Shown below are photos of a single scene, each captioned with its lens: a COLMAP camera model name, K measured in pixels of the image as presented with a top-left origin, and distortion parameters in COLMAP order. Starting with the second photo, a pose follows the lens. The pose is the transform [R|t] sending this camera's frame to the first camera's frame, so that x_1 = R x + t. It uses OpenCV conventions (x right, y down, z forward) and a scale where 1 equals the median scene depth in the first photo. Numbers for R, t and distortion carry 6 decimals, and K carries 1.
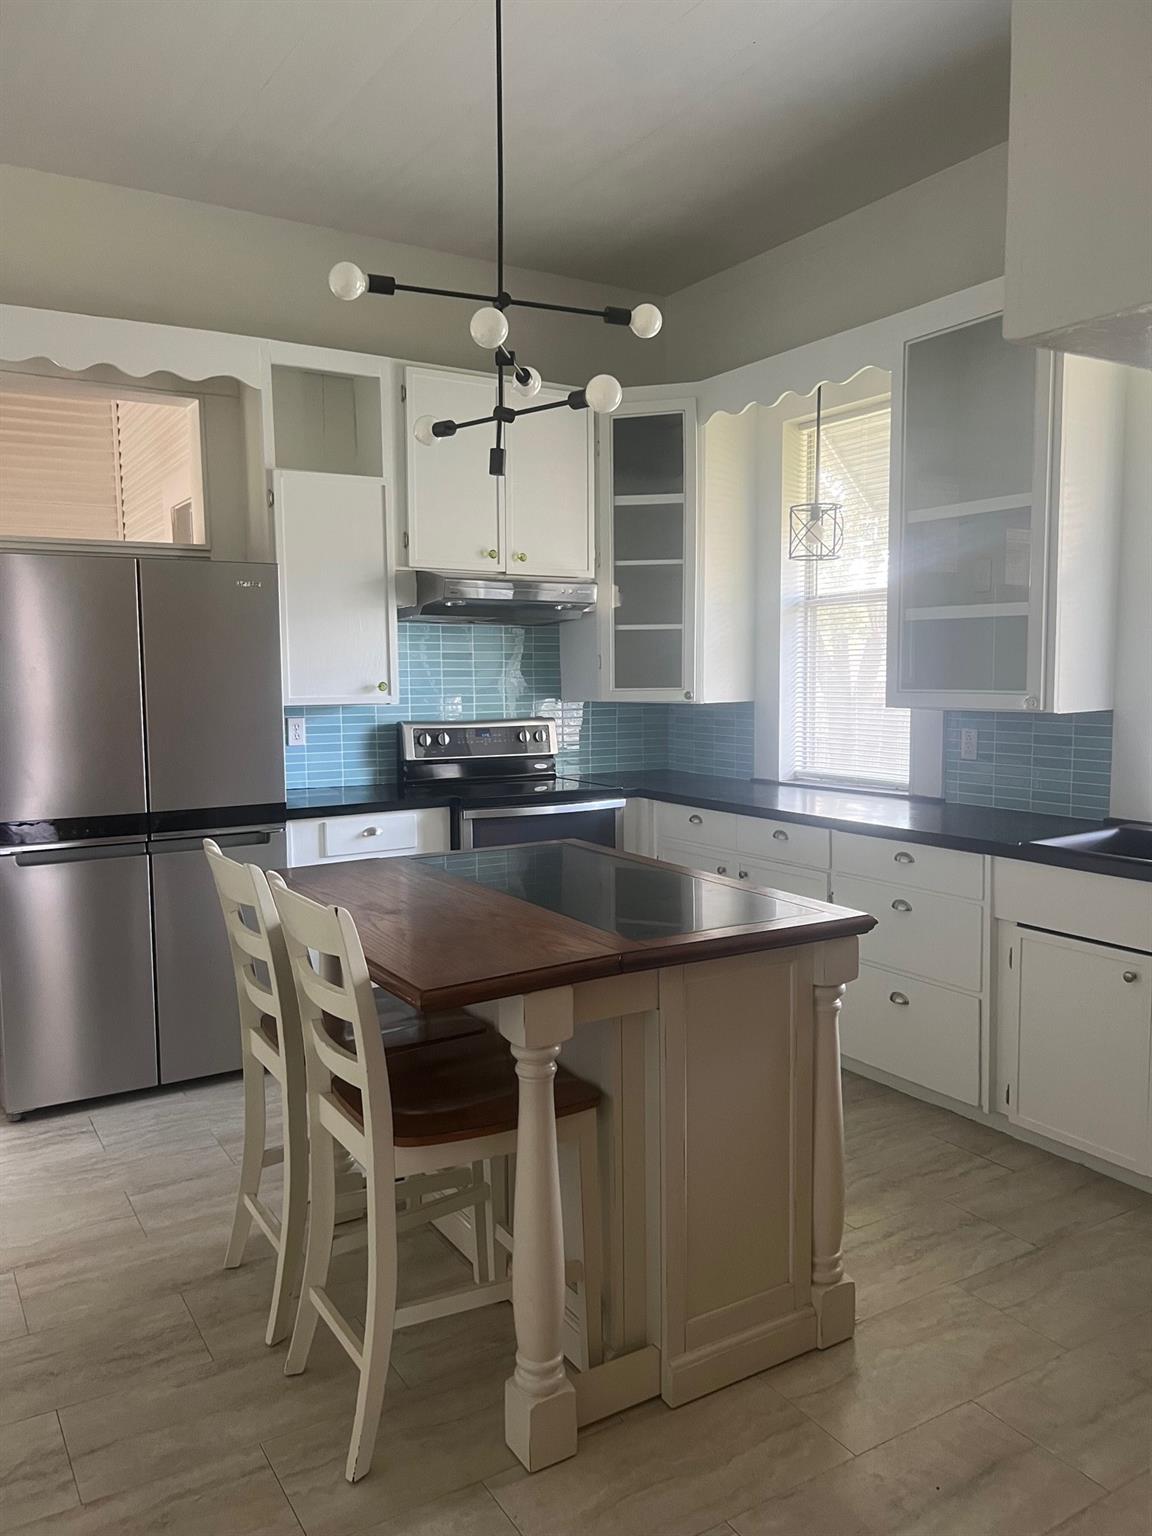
lens RADIAL K [[1151.7, 0, 606.1], [0, 1151.7, 759.4], [0, 0, 1]] dist [0.003380, -0.007157]
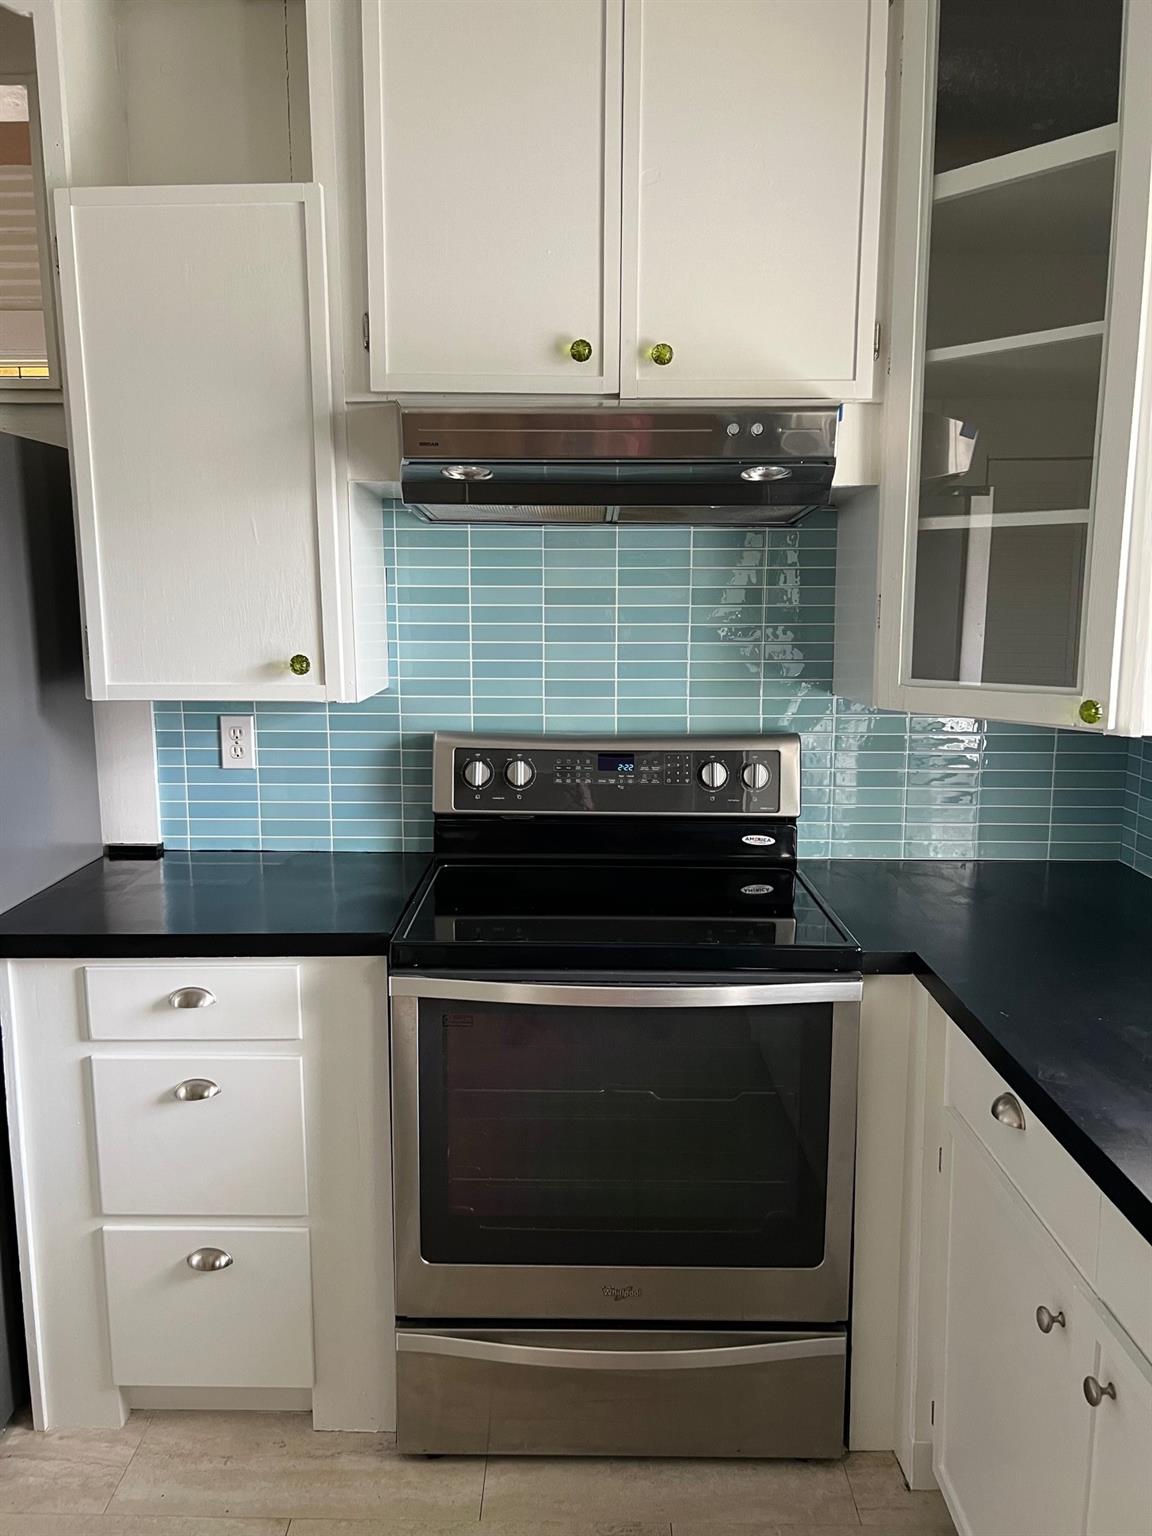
lens RADIAL K [[1138.1, 0, 576.0], [0, 1138.1, 768.0], [0, 0, 1]] dist [0.005889, 0.000358]
pose [[0.838249, 0.086872, -0.538323, 0.132721], [-0.048494, 0.995193, 0.085087, -0.062018], [0.543127, -0.045218, 0.838432, 0.635622]]
